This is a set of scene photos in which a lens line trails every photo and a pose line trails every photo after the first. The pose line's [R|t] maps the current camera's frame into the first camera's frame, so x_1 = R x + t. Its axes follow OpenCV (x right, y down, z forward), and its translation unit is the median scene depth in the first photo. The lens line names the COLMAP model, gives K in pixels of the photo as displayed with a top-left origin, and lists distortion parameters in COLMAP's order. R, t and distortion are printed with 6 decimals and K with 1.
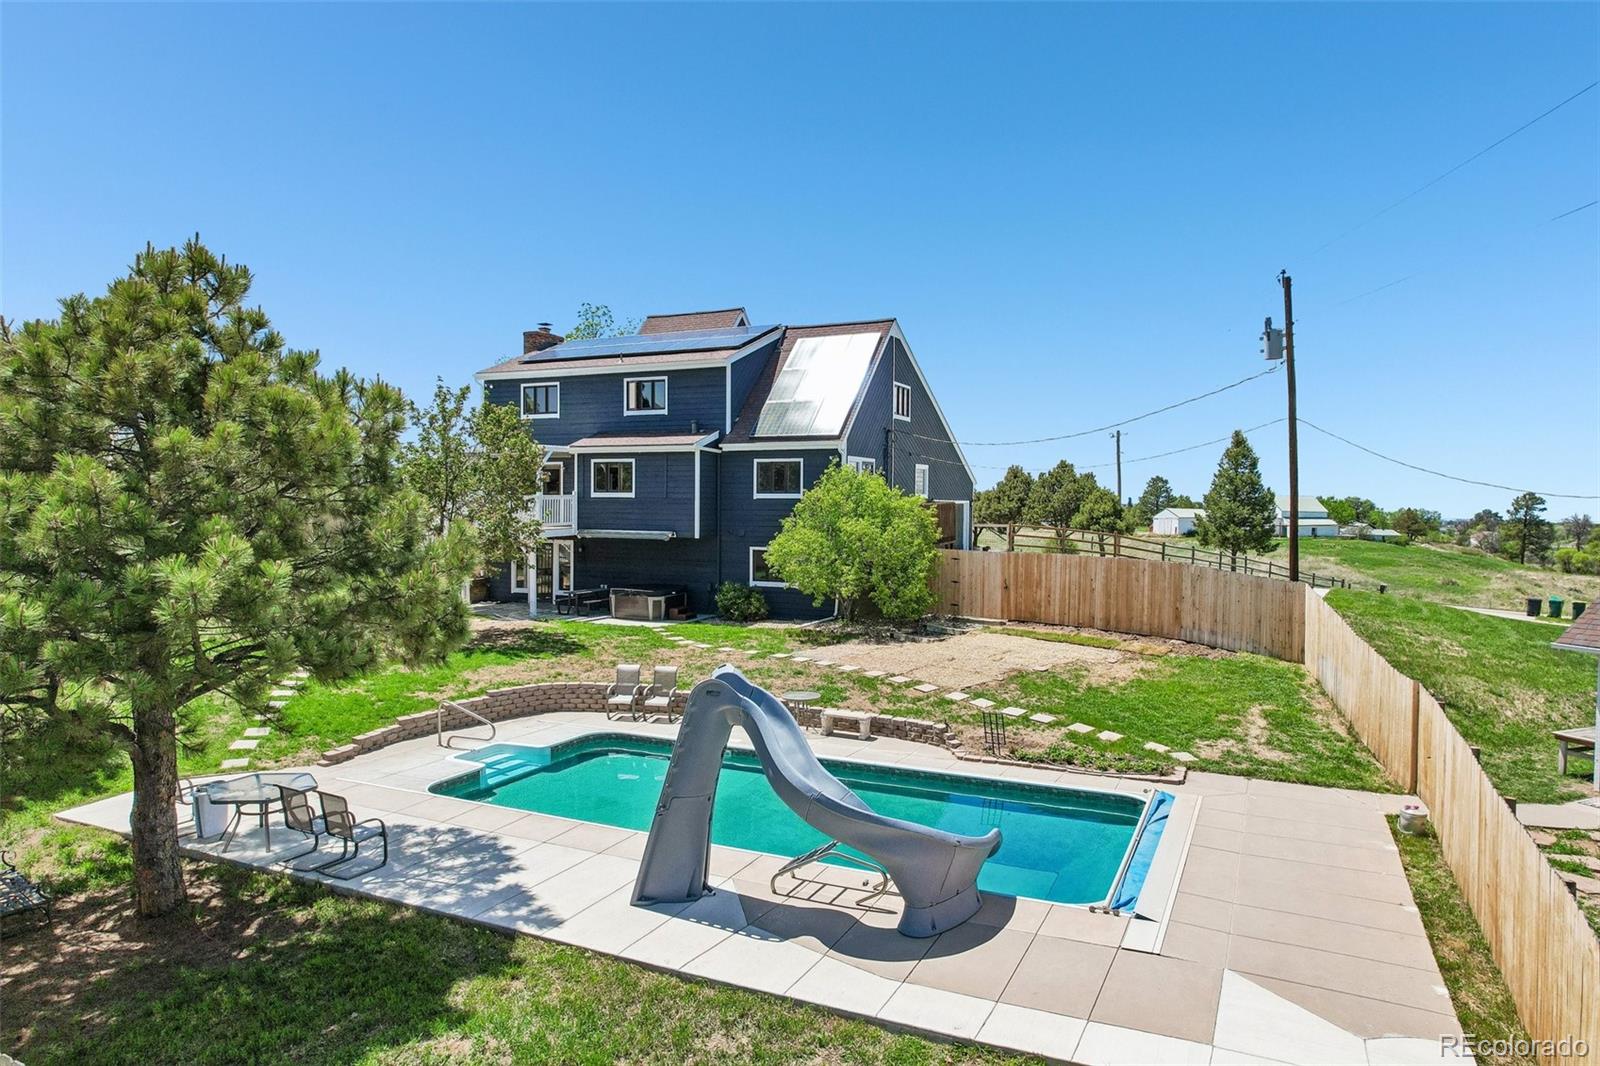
lens RADIAL K [[1037.8, 0, 800.0], [0, 1037.8, 533.0], [0, 0, 1]] dist [-0.070780, 0.056477]
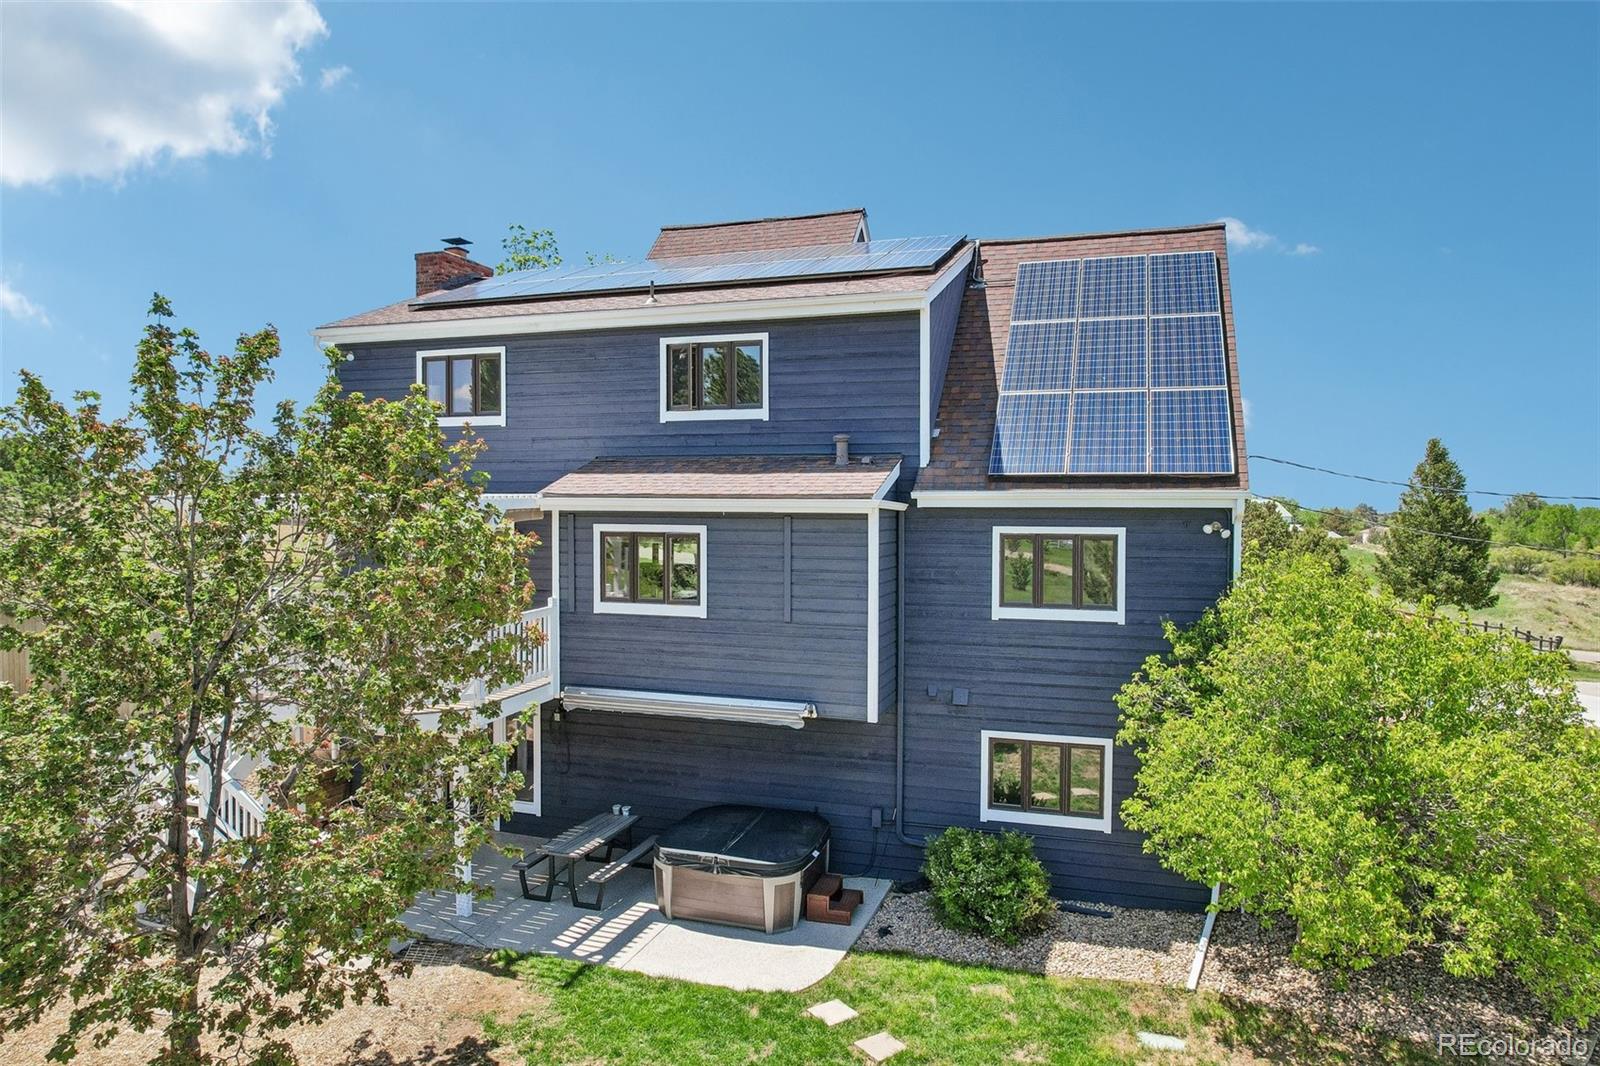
lens RADIAL K [[1054.6, 0, 800.0], [0, 1054.6, 533.0], [0, 0, 1]] dist [-0.076813, -0.000713]
pose [[0.993415, -0.009490, 0.114176, -0.167189], [0.009036, 0.999949, 0.004493, -0.069213], [-0.114213, -0.003432, 0.993450, 0.561699]]
